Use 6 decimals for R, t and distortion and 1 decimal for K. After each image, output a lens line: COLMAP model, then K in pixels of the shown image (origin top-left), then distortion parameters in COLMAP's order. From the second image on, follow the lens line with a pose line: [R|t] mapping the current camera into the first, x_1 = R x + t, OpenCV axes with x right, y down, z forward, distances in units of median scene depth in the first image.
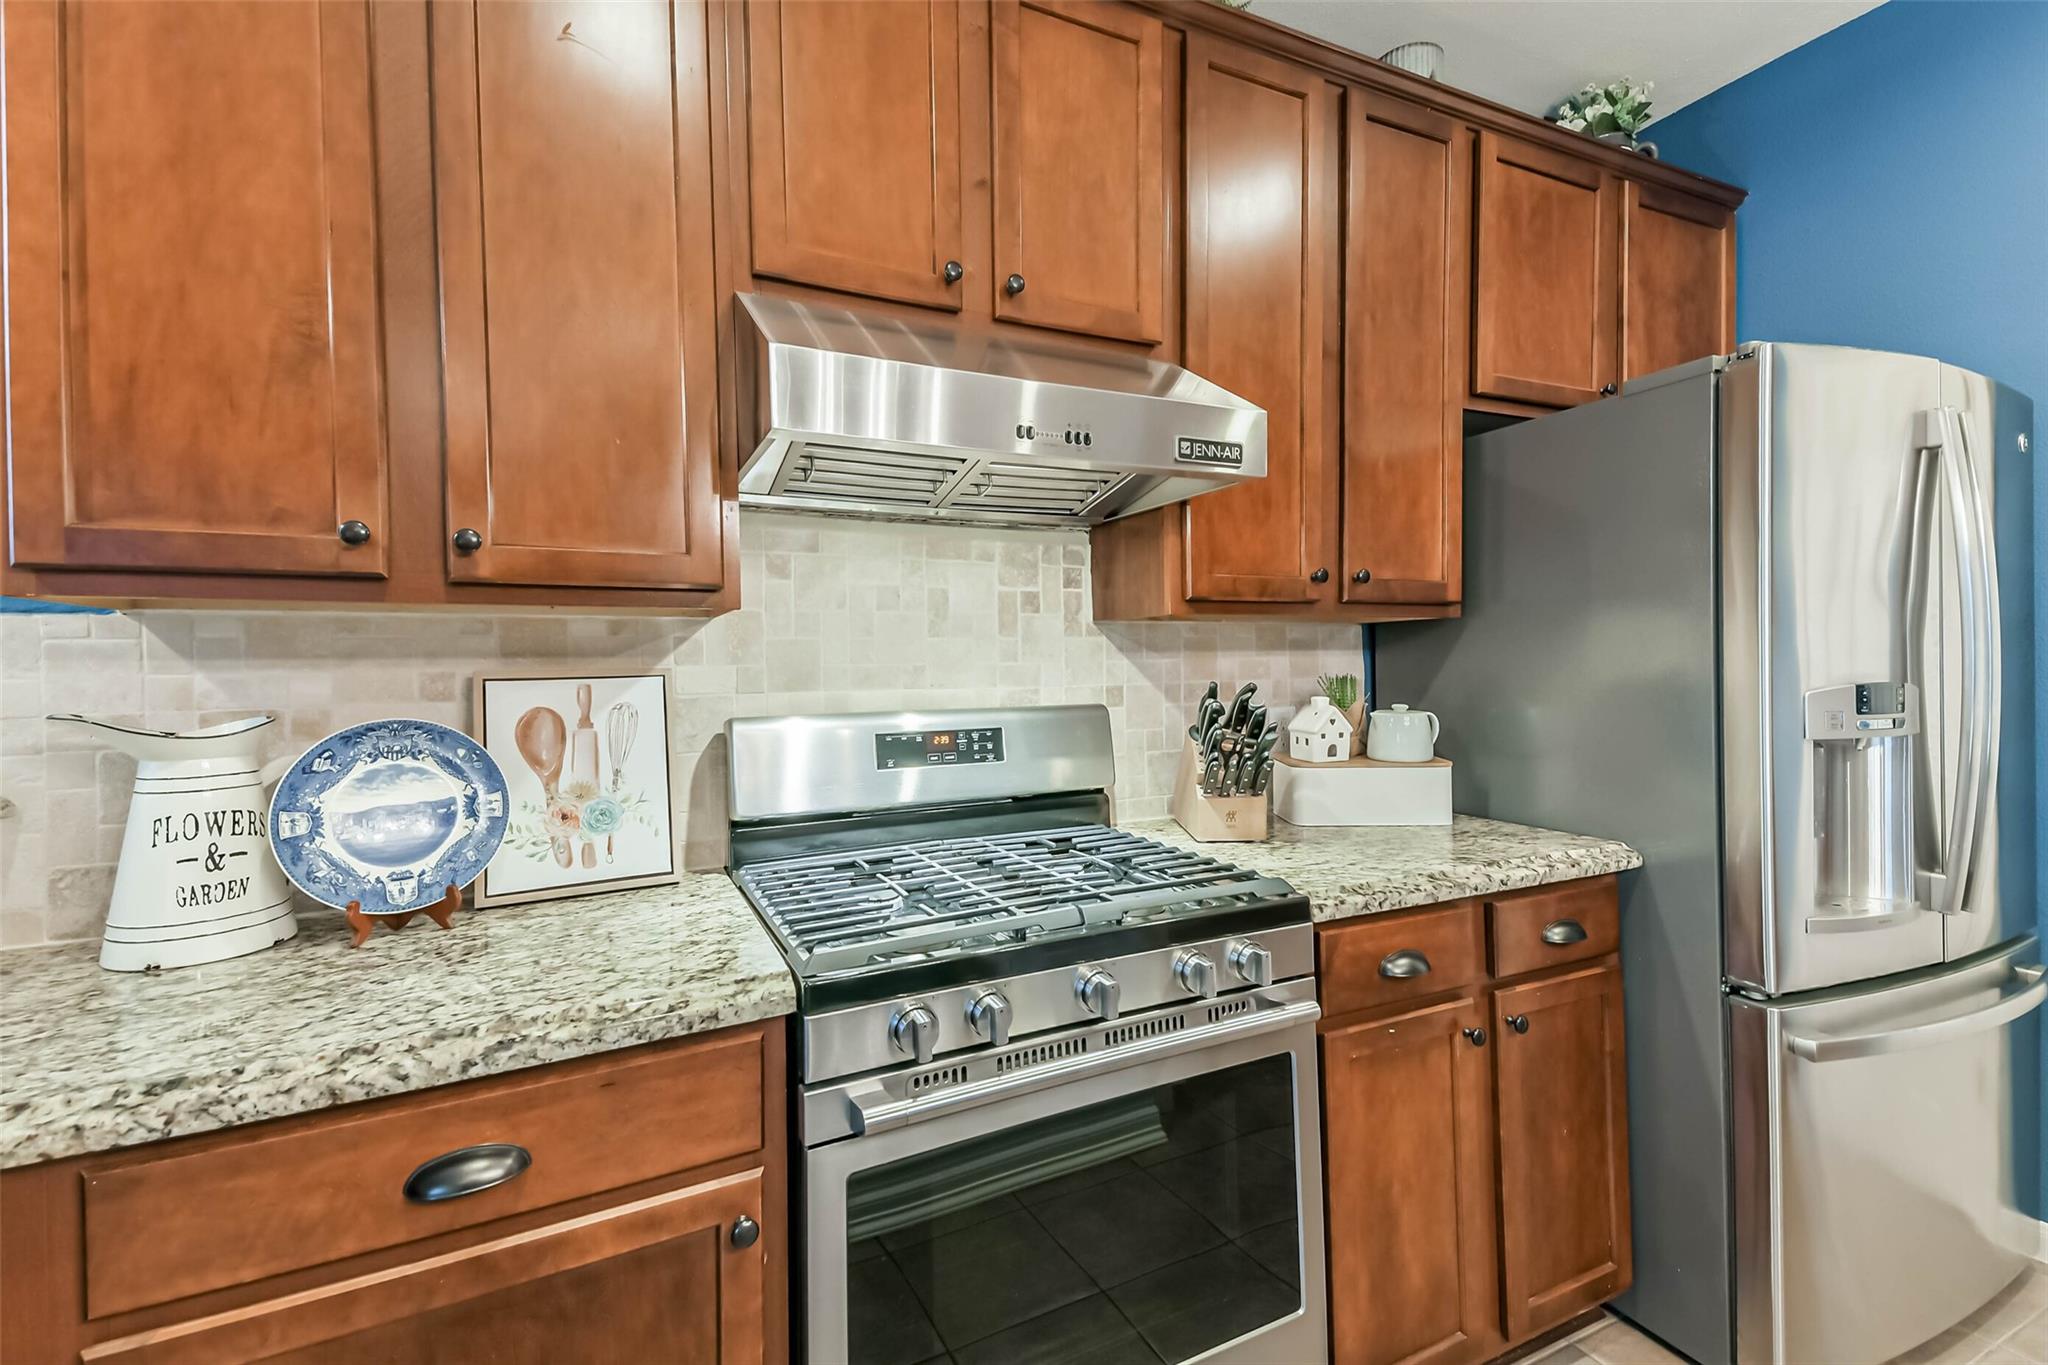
lens RADIAL K [[881.8, 0, 1020.0], [0, 881.8, 666.1], [0, 0, 1]] dist [0.074796, -0.032115]
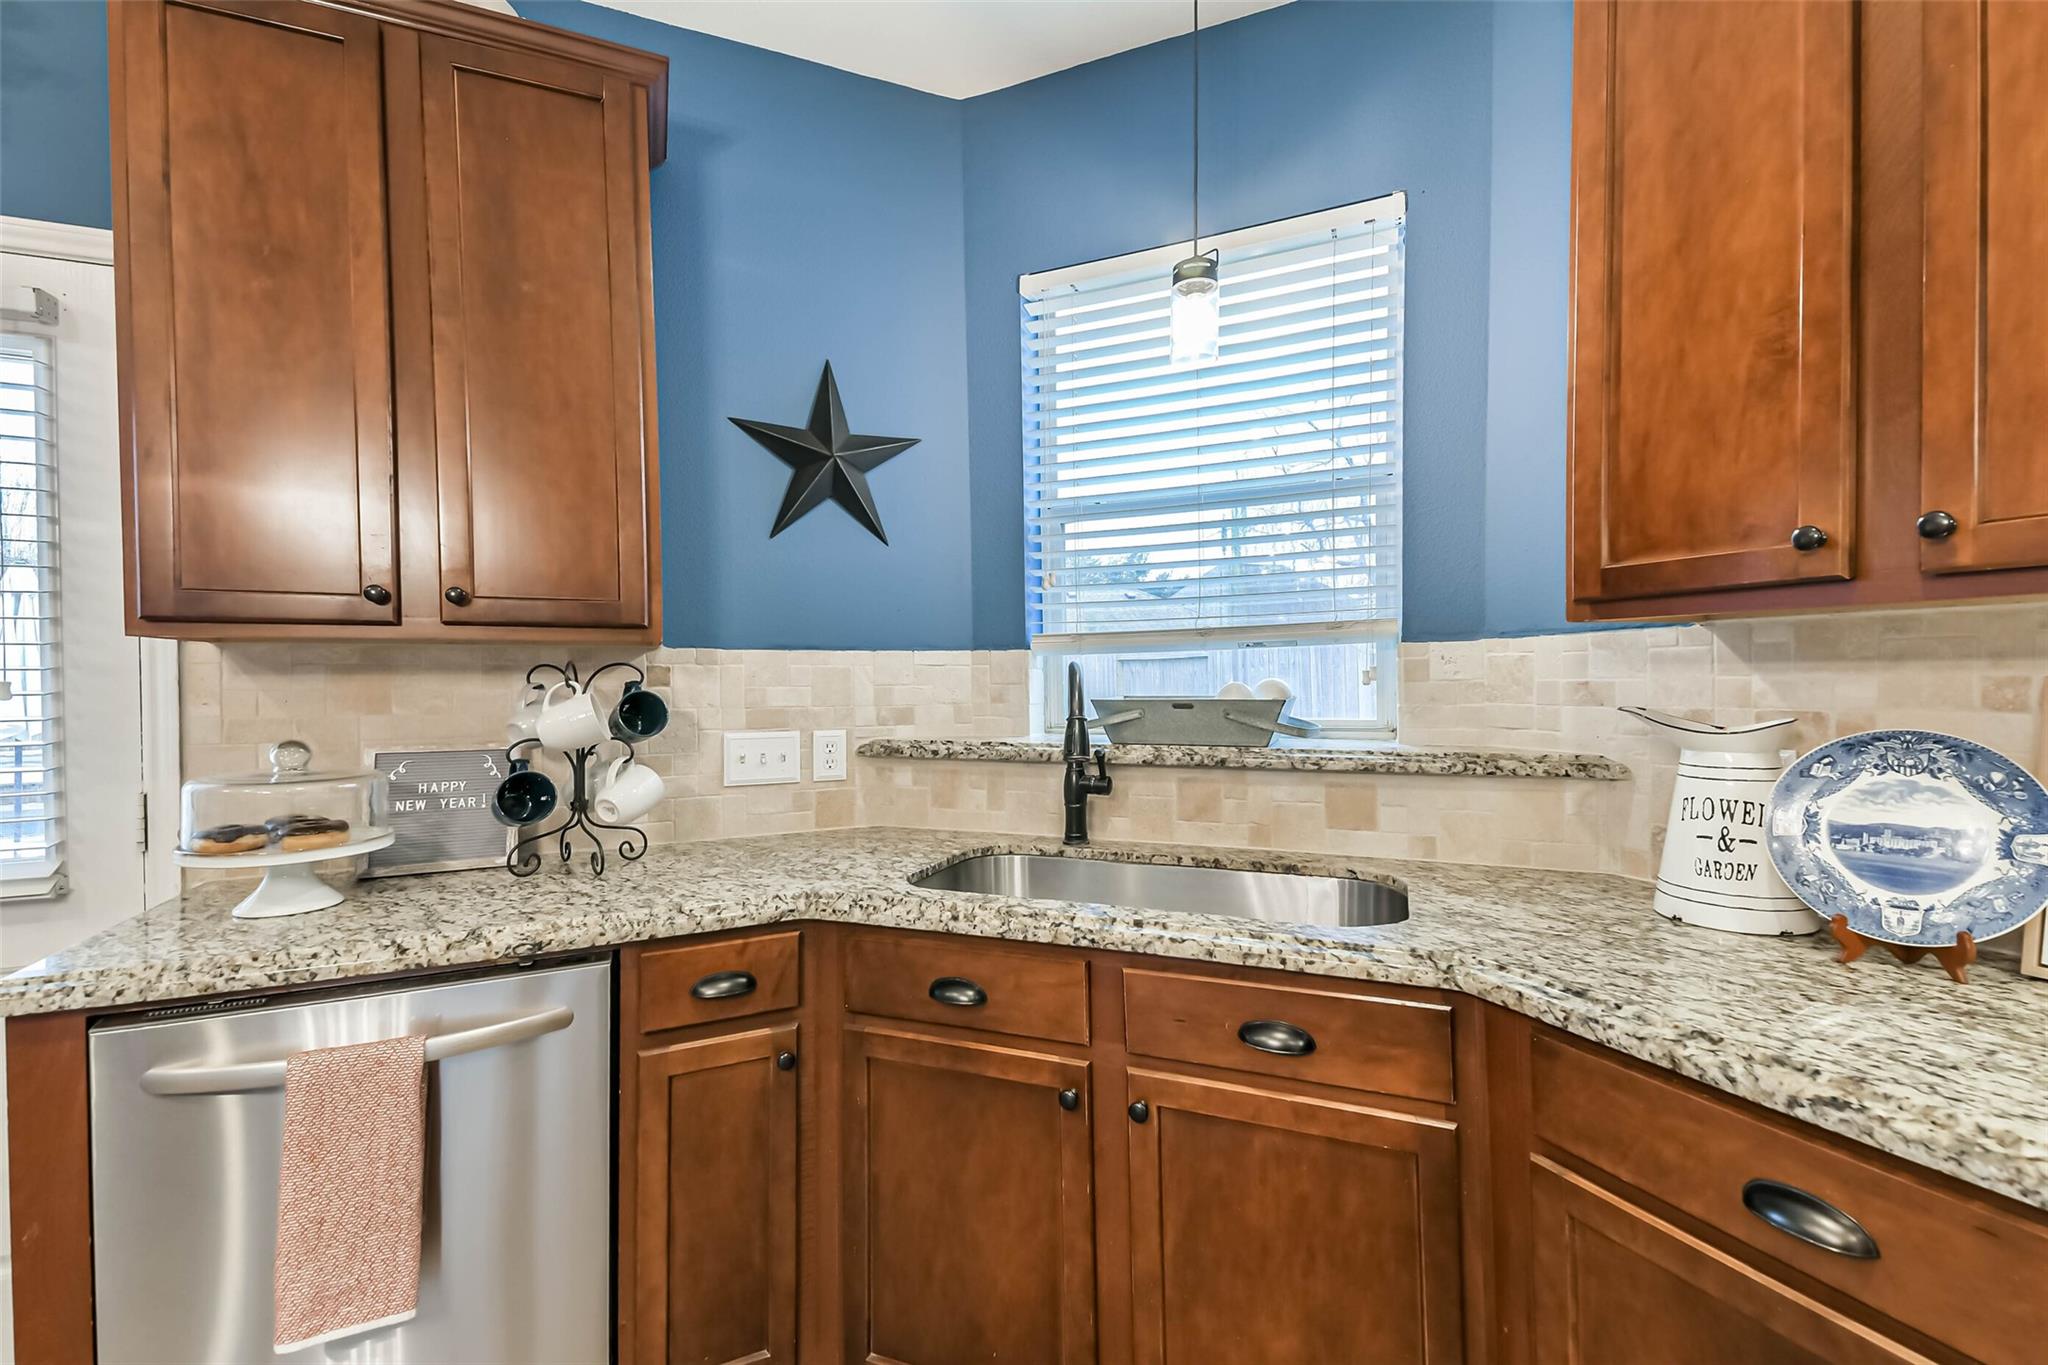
lens RADIAL K [[880.7, 0, 1030.7], [0, 880.7, 682.2], [0, 0, 1]] dist [0.083680, -0.031686]
pose [[-0.036850, 0.022611, -0.999065, 0.272988], [0.014674, 0.999648, 0.022083, -0.023018], [0.999213, -0.013847, -0.037169, 0.180889]]
